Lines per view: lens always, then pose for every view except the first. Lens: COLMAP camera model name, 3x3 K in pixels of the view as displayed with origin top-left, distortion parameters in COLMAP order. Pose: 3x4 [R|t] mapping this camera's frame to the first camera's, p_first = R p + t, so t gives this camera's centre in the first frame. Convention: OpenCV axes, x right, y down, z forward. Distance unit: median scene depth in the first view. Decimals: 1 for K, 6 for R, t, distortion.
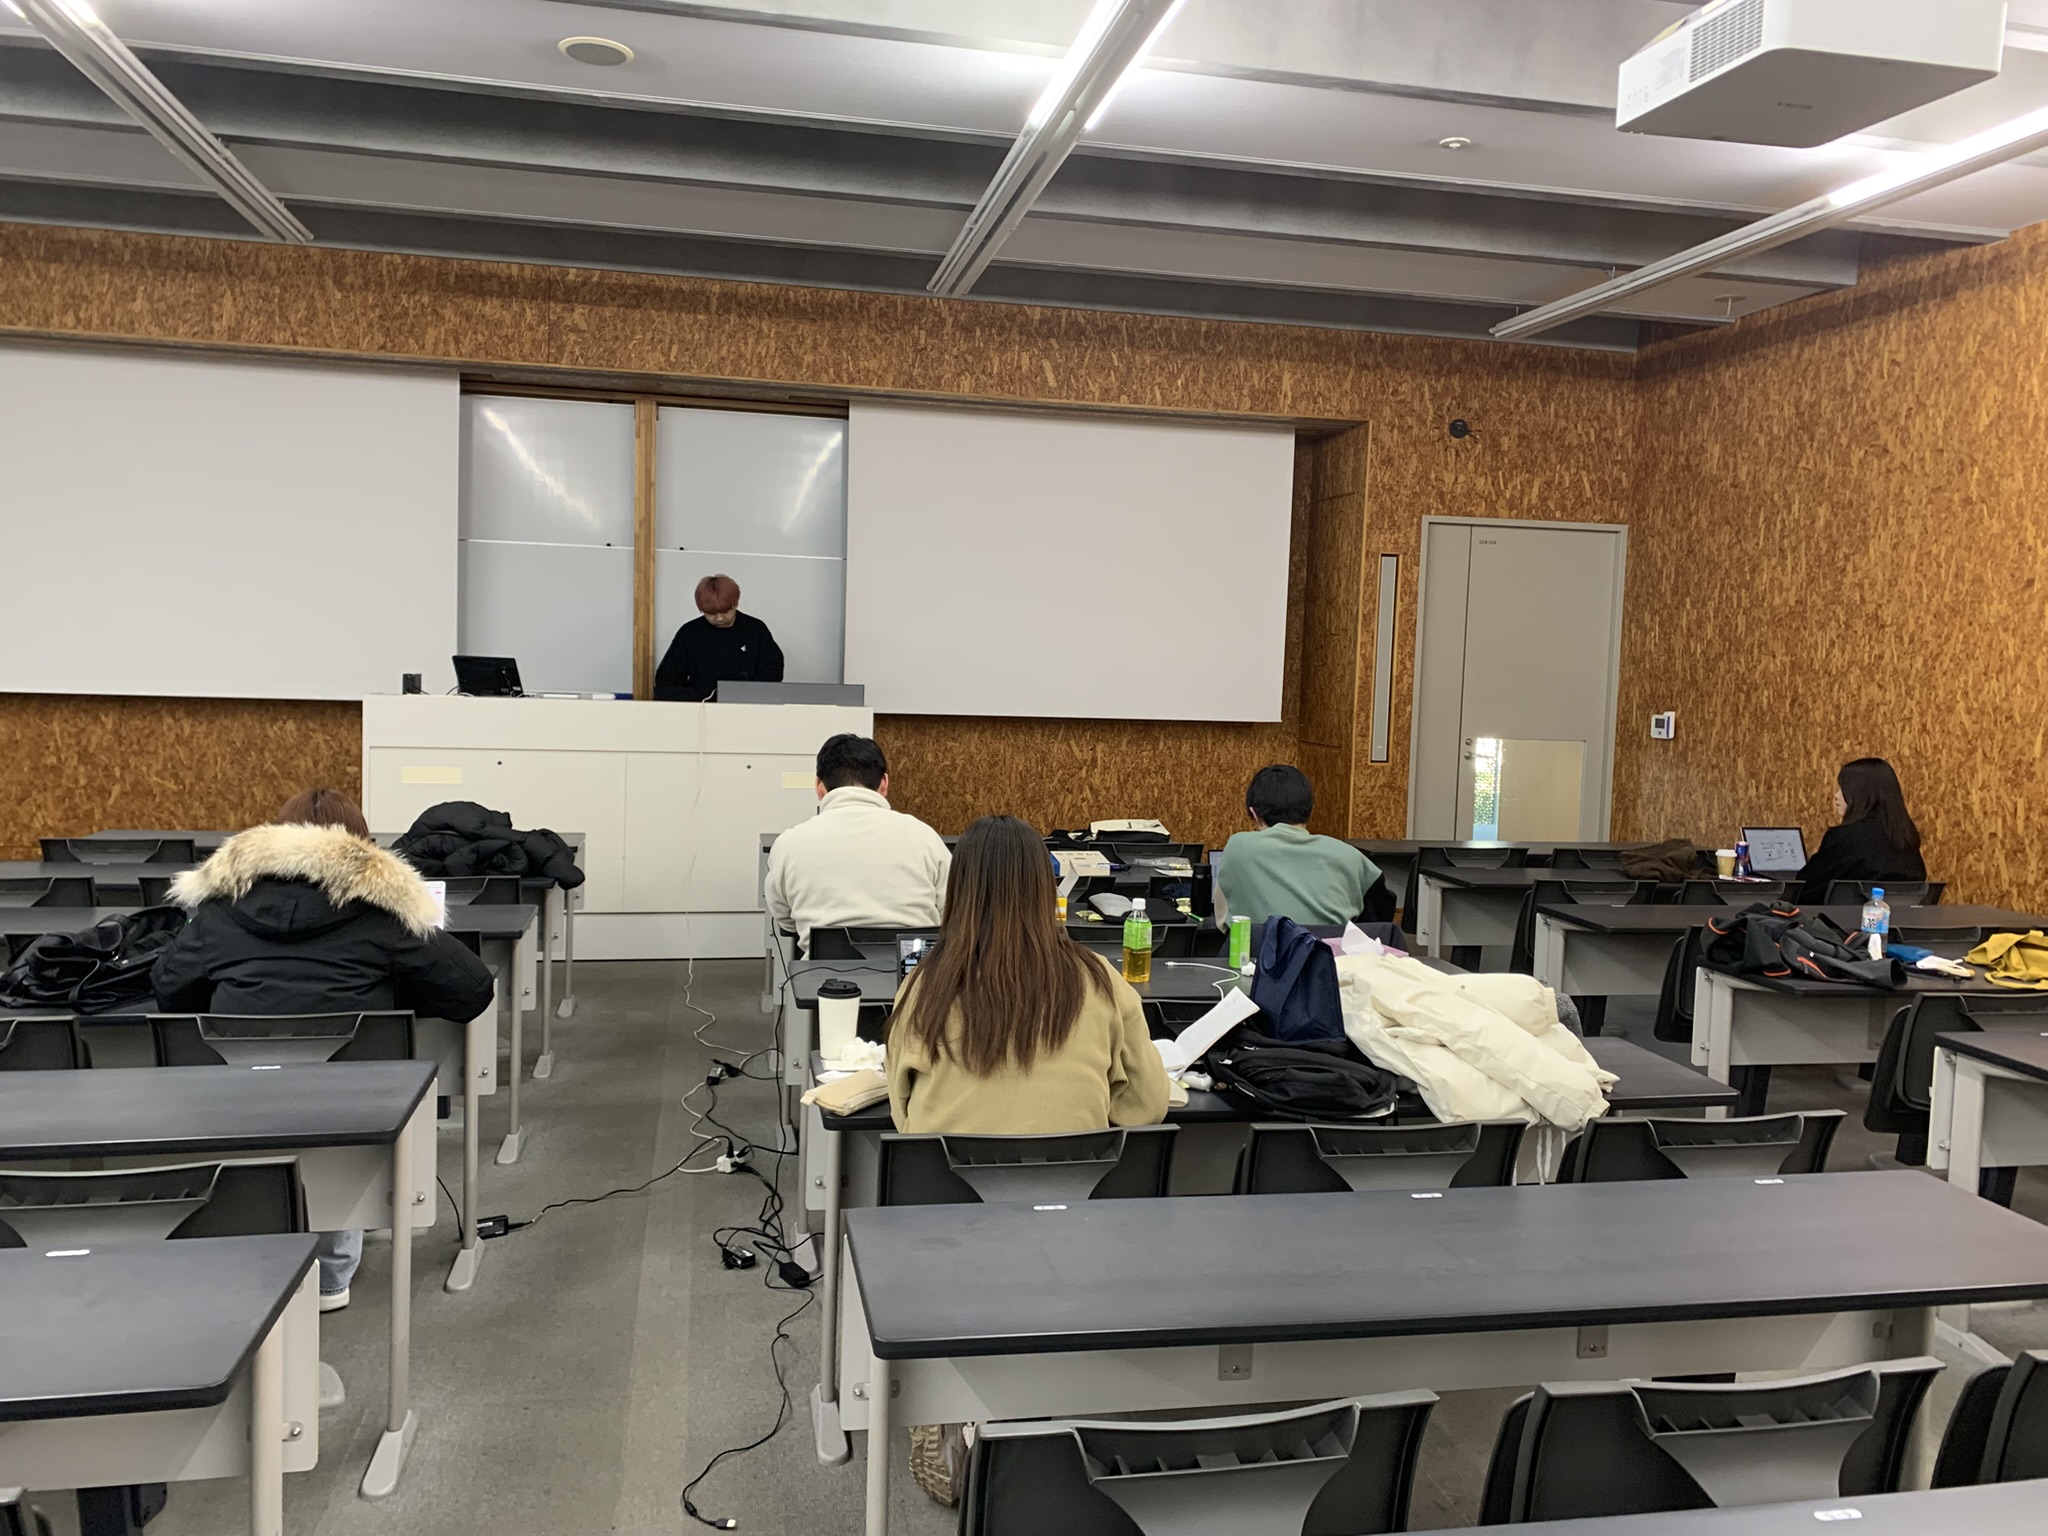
lens RADIAL K [[1555.5, 0, 1024.0], [0, 1555.5, 768.0], [0, 0, 1]] dist [0.003468, 0.003671]
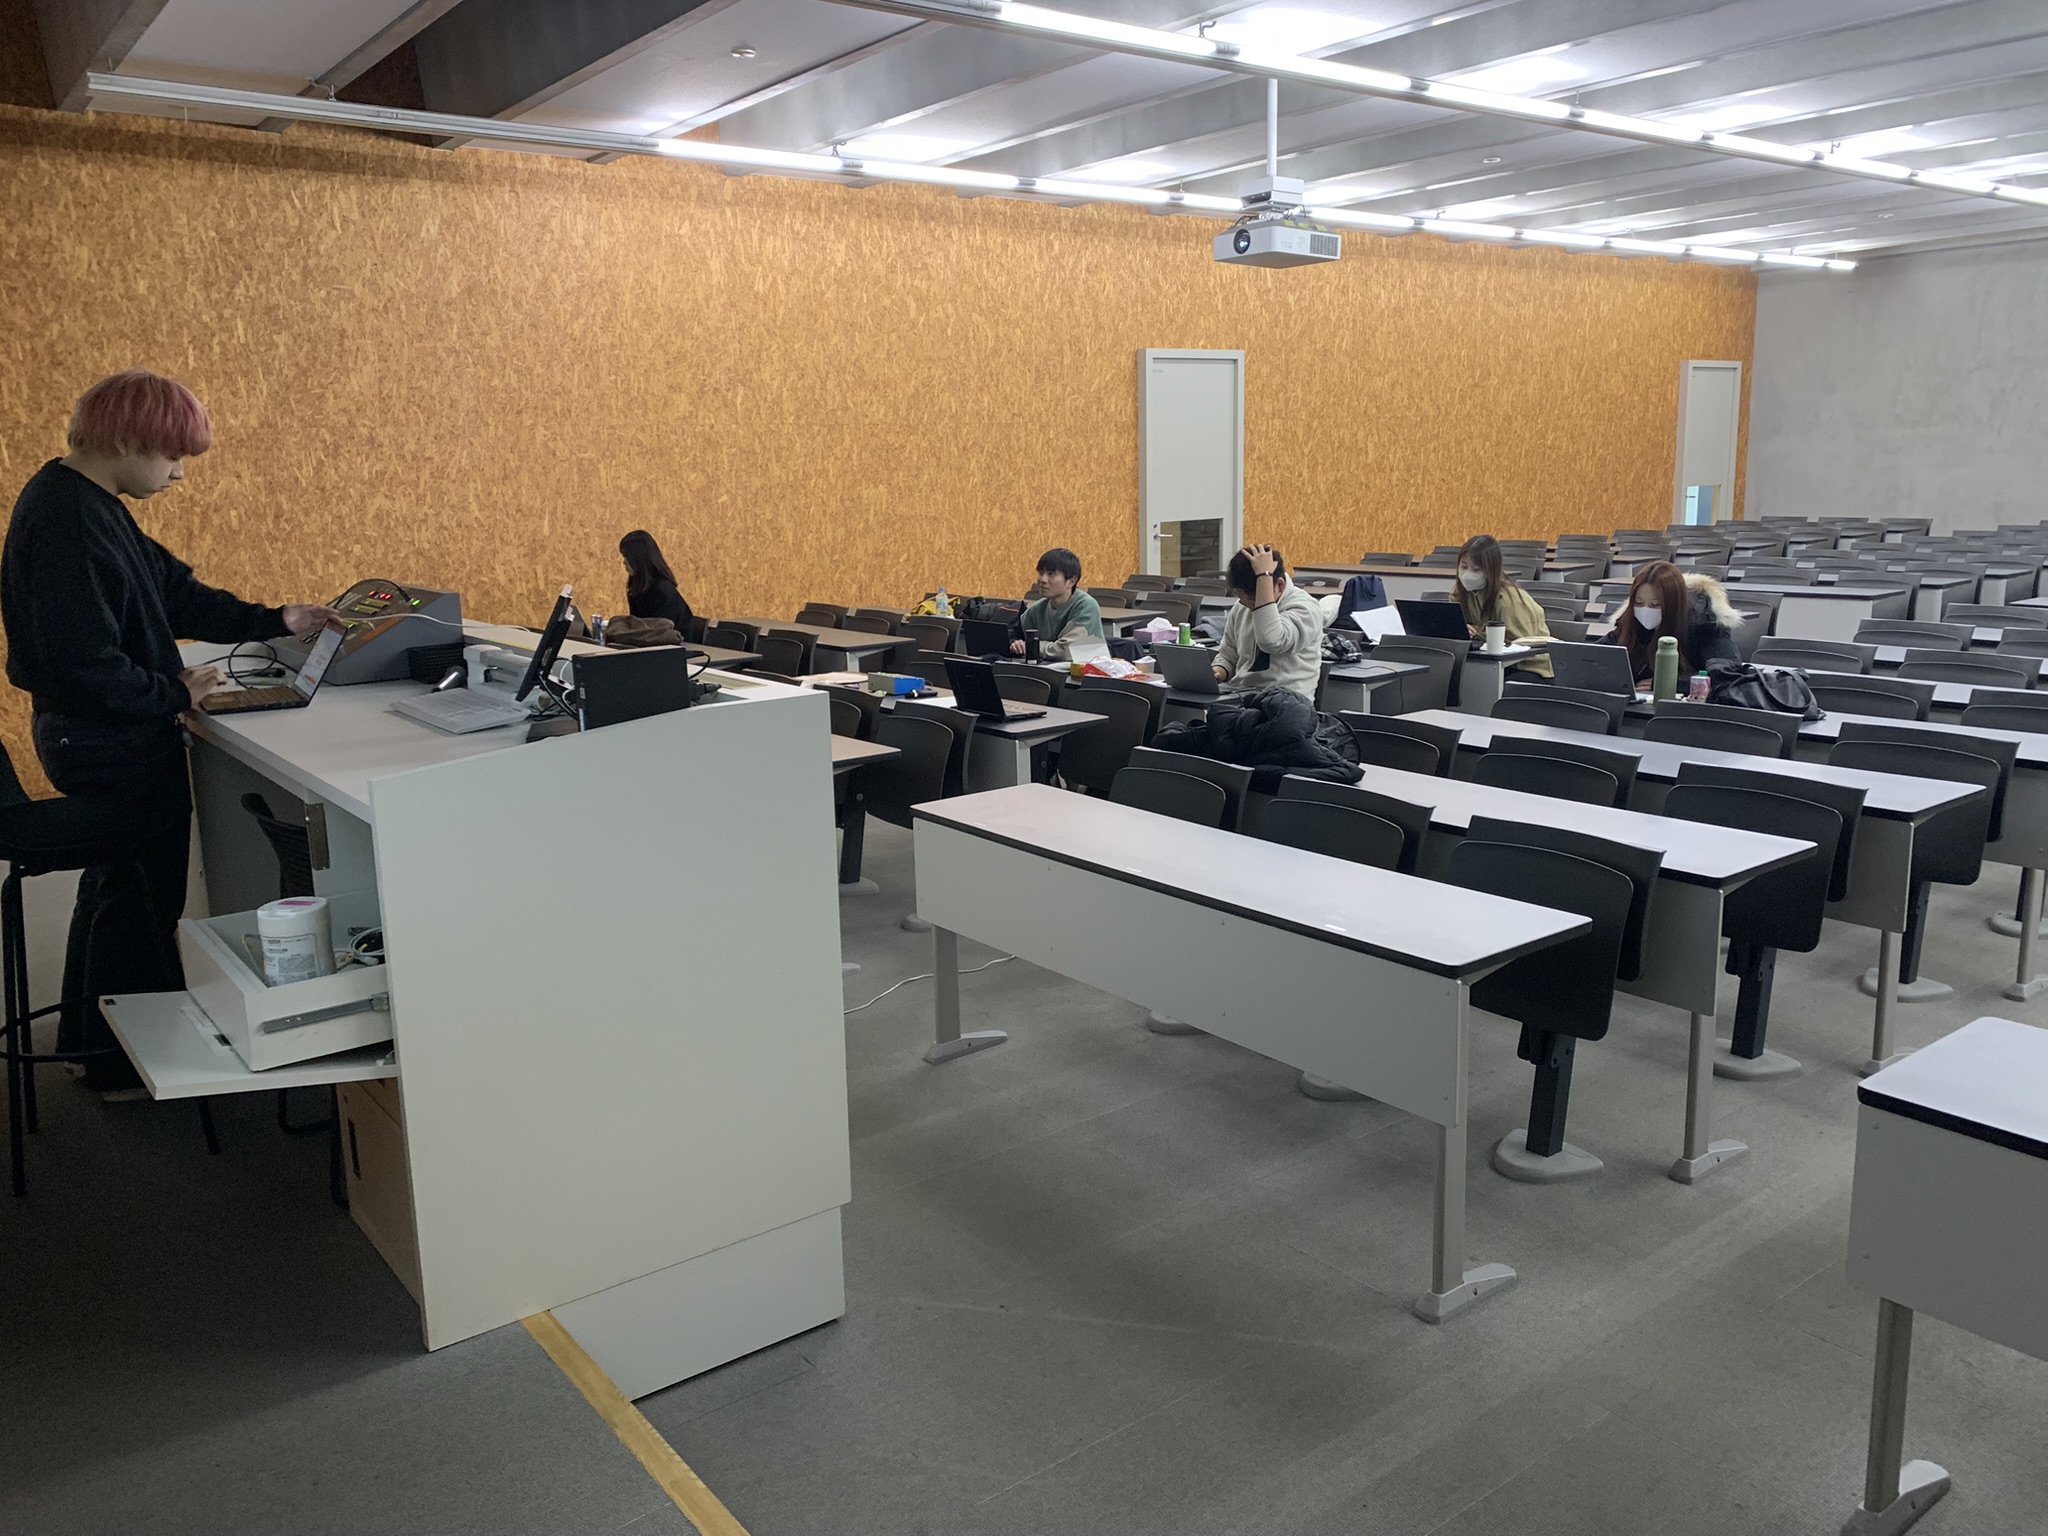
lens RADIAL K [[1555.5, 0, 1024.0], [0, 1555.5, 768.0], [0, 0, 1]] dist [0.003468, 0.003671]
pose [[-0.442988, -0.199221, 0.874112, -0.780911], [0.077500, 0.962839, 0.258719, -0.124900], [-0.893171, 0.182353, -0.411086, 1.098805]]
